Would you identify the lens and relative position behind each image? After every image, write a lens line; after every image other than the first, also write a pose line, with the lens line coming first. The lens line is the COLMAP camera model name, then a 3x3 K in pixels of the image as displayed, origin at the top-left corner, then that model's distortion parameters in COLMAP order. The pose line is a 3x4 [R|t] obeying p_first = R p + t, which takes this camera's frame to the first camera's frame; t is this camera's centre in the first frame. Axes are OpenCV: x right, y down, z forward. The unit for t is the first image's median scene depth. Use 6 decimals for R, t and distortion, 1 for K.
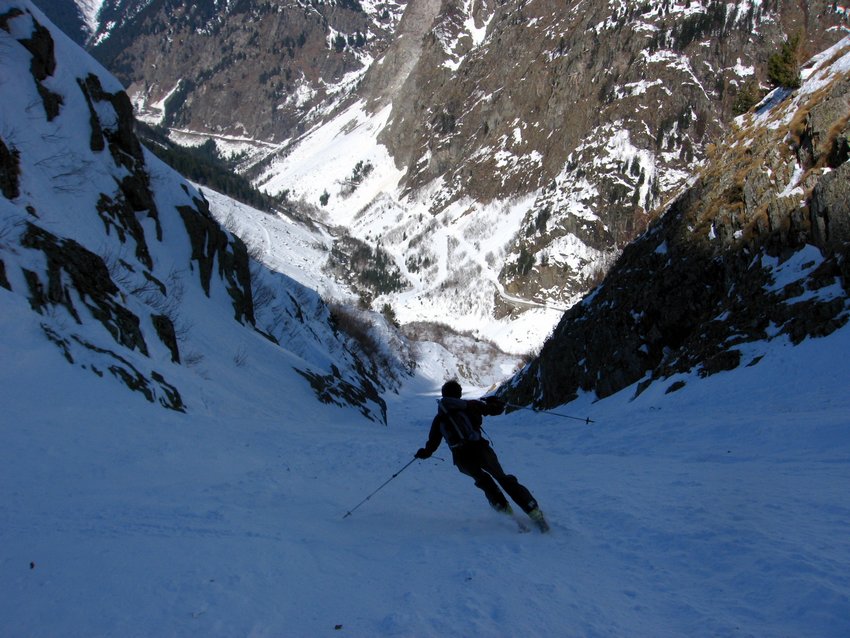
lens RADIAL K [[709.2, 0, 427.4], [0, 709.2, 318.3], [0, 0, 1]] dist [-0.101935, 0.009122]
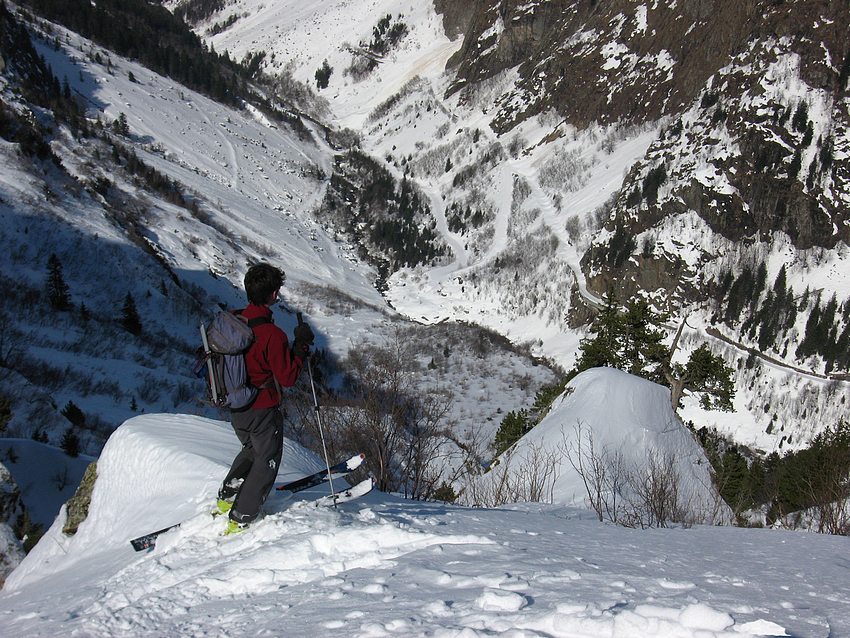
lens RADIAL K [[1379.9, 0, 423.7], [0, 1379.9, 319.1], [0, 0, 1]] dist [0.000701, 0.000000]
pose [[0.995760, 0.078420, -0.048096, 0.017114], [-0.074747, 0.994460, 0.073909, -0.075722], [0.053625, -0.070001, 0.996105, -0.250799]]
